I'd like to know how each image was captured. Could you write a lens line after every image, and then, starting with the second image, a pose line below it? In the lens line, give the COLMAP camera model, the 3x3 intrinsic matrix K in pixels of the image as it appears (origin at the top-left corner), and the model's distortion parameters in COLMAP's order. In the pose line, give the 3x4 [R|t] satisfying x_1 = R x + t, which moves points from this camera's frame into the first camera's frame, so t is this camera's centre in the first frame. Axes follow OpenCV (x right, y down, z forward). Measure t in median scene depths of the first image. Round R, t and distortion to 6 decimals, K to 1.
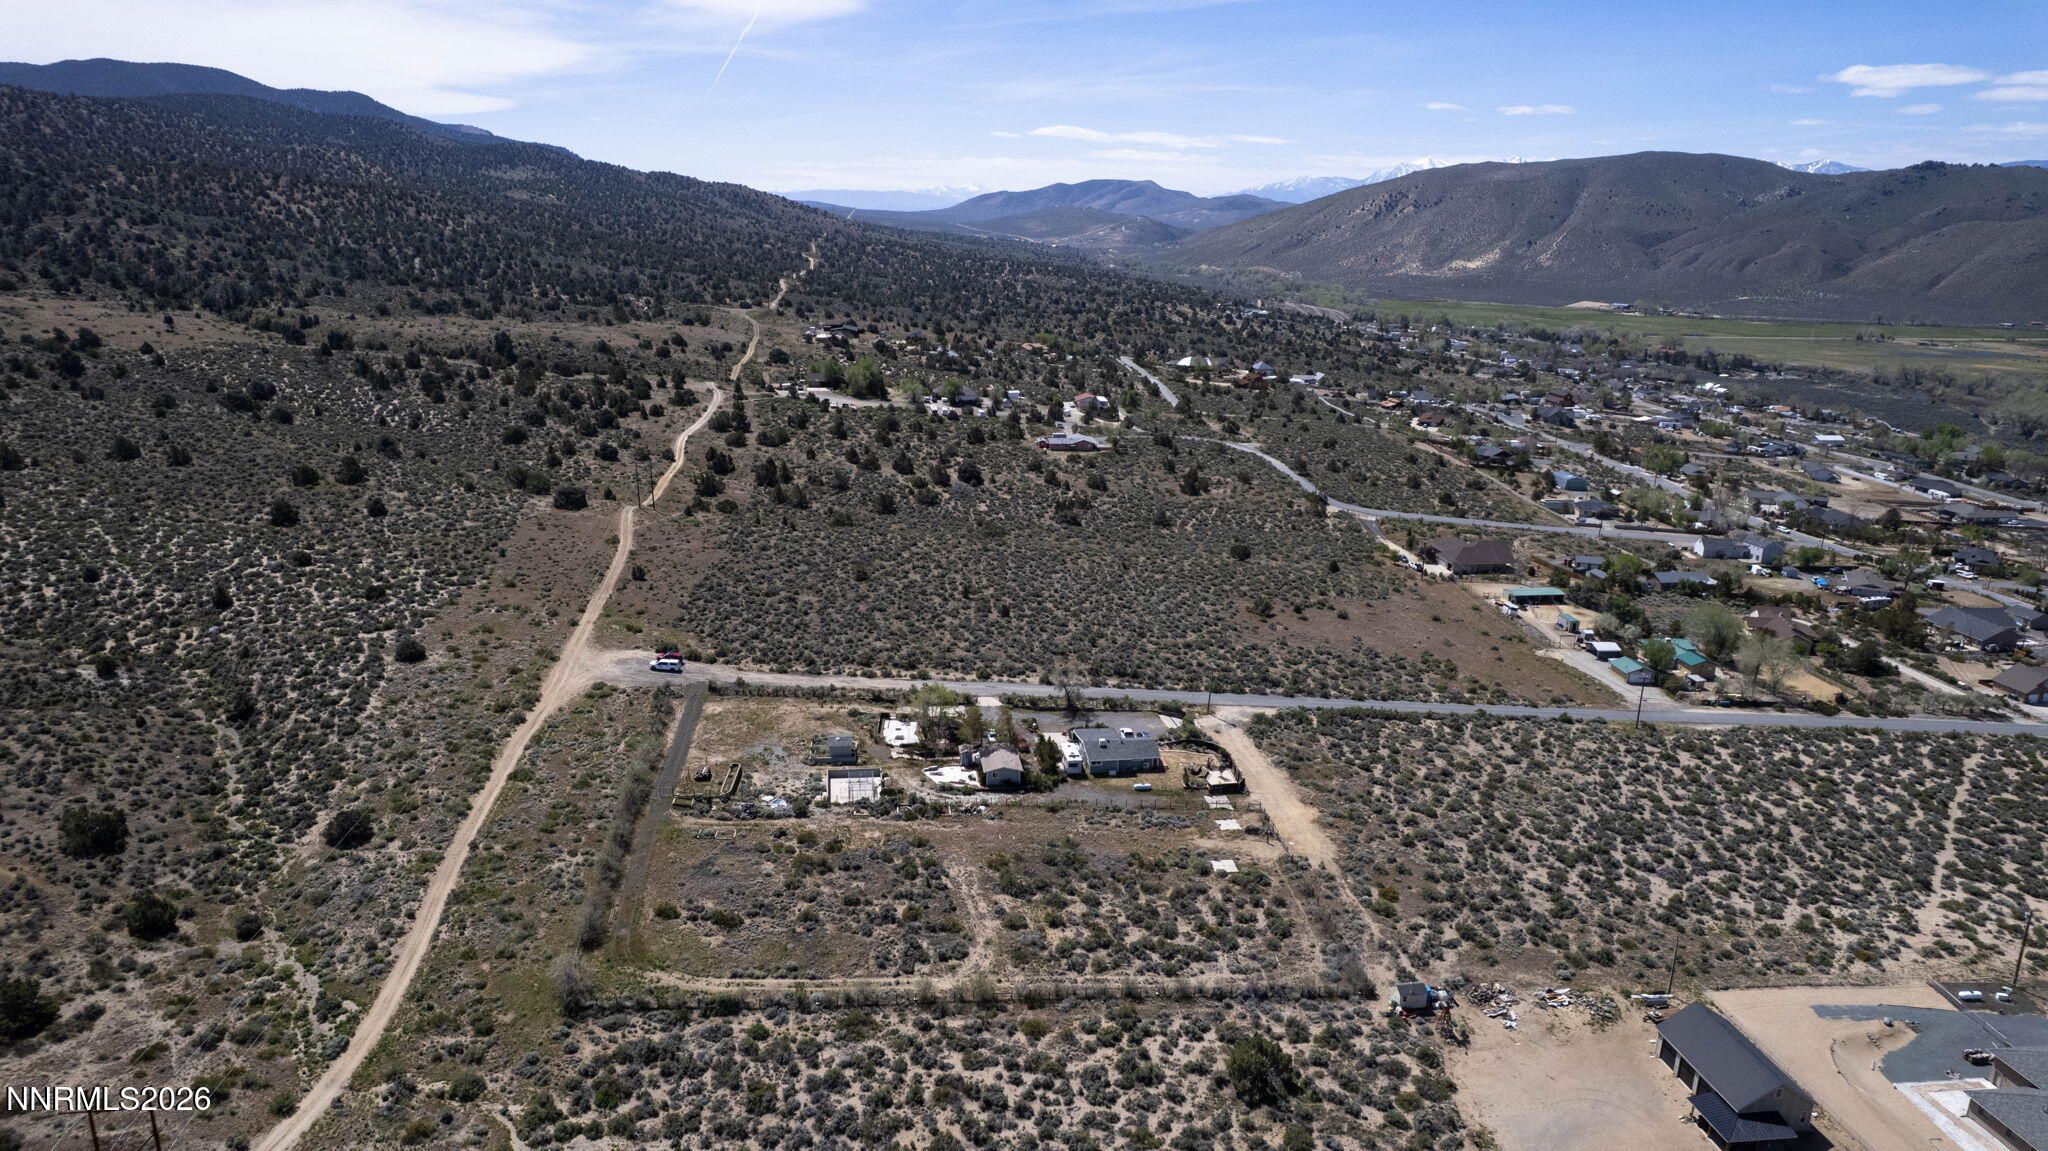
lens RADIAL K [[1309.7, 0, 1016.3], [0, 1309.7, 580.9], [0, 0, 1]] dist [-0.068378, 0.055974]
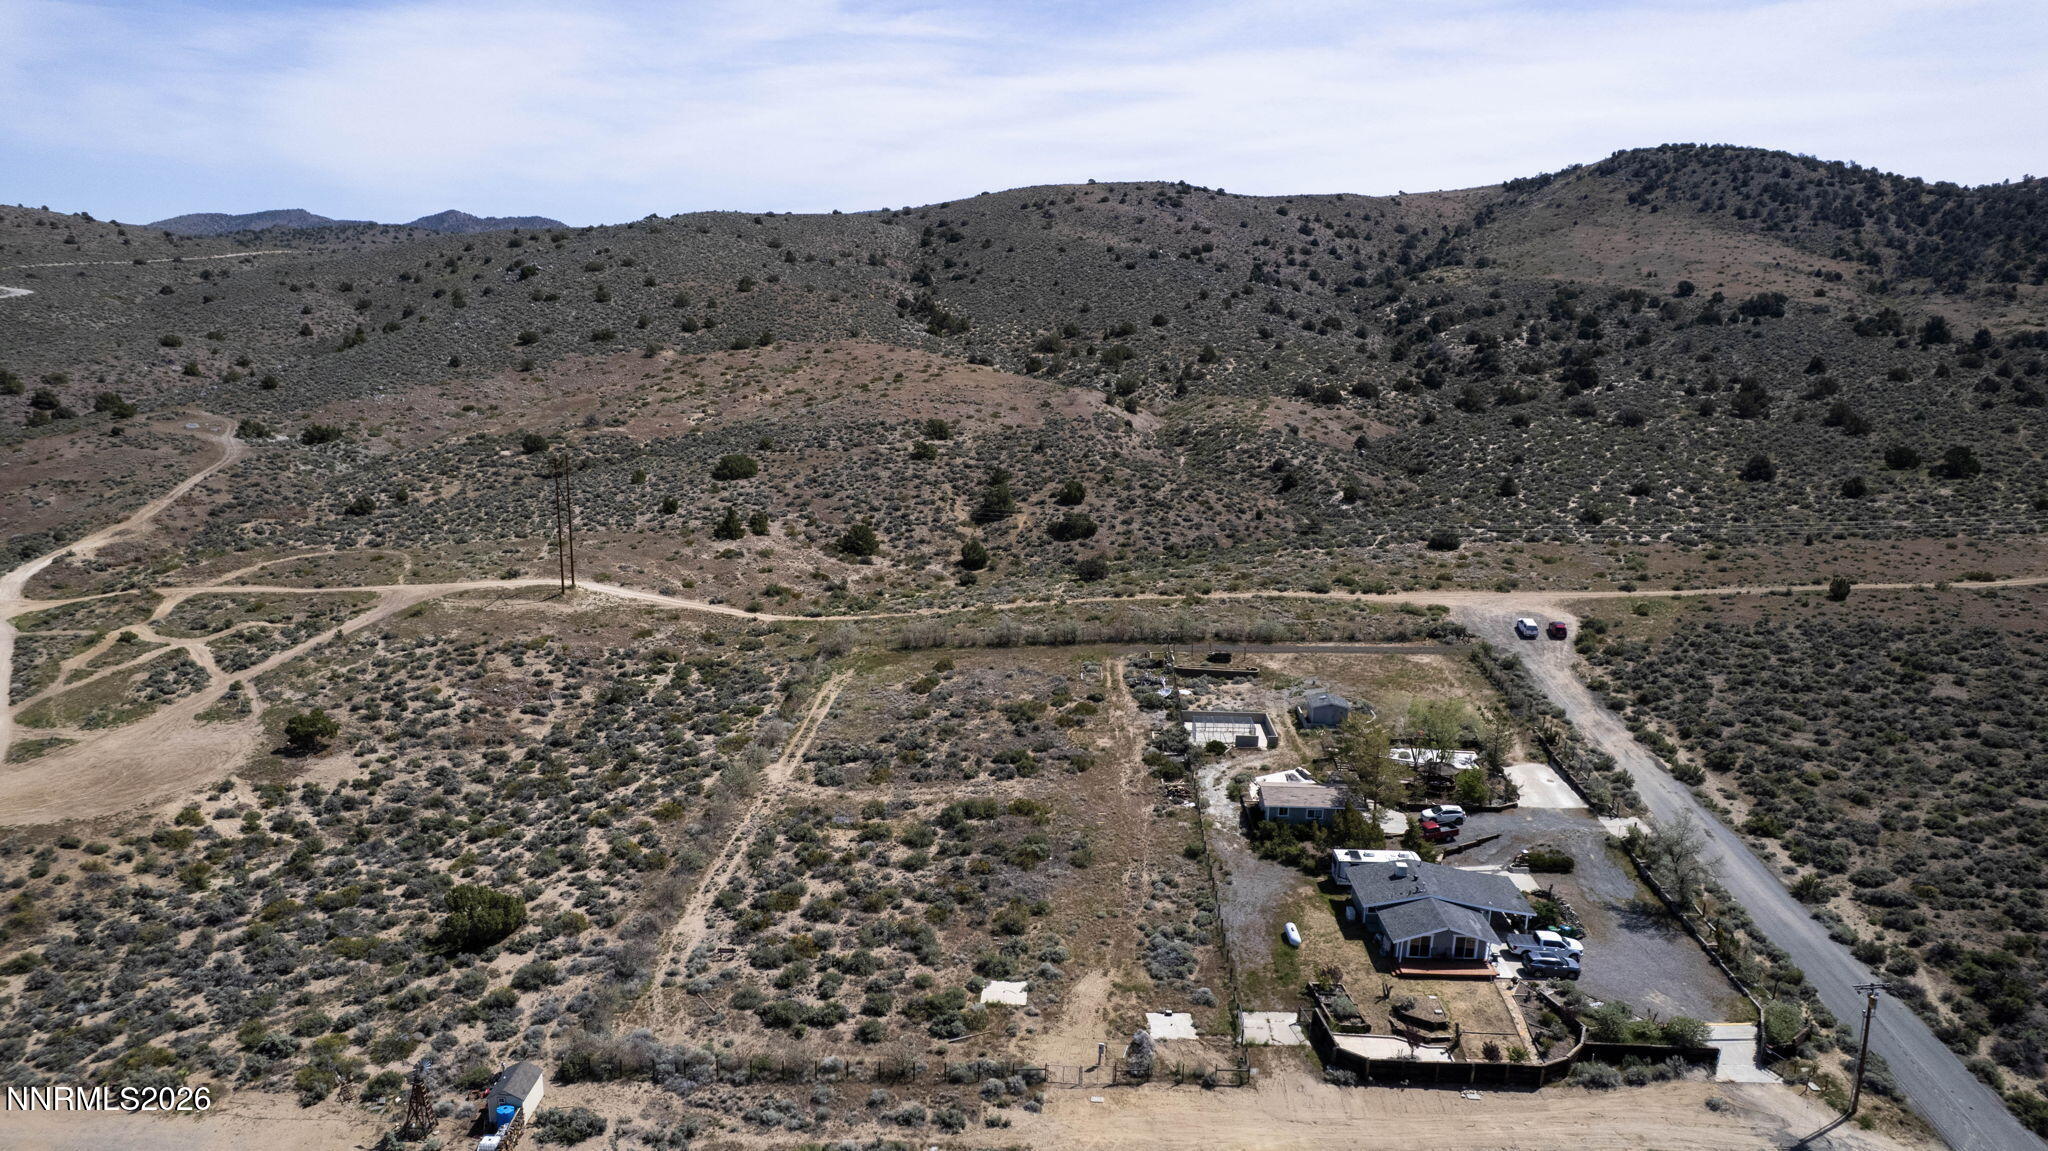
lens RADIAL K [[1309.7, 0, 1019.7], [0, 1309.7, 577.9], [0, 0, 1]] dist [-0.068378, 0.055974]
pose [[-0.153351, 0.197882, -0.968156, 0.600079], [-0.293124, 0.926539, 0.235805, -0.063236], [0.943696, 0.319951, -0.084082, 0.929376]]
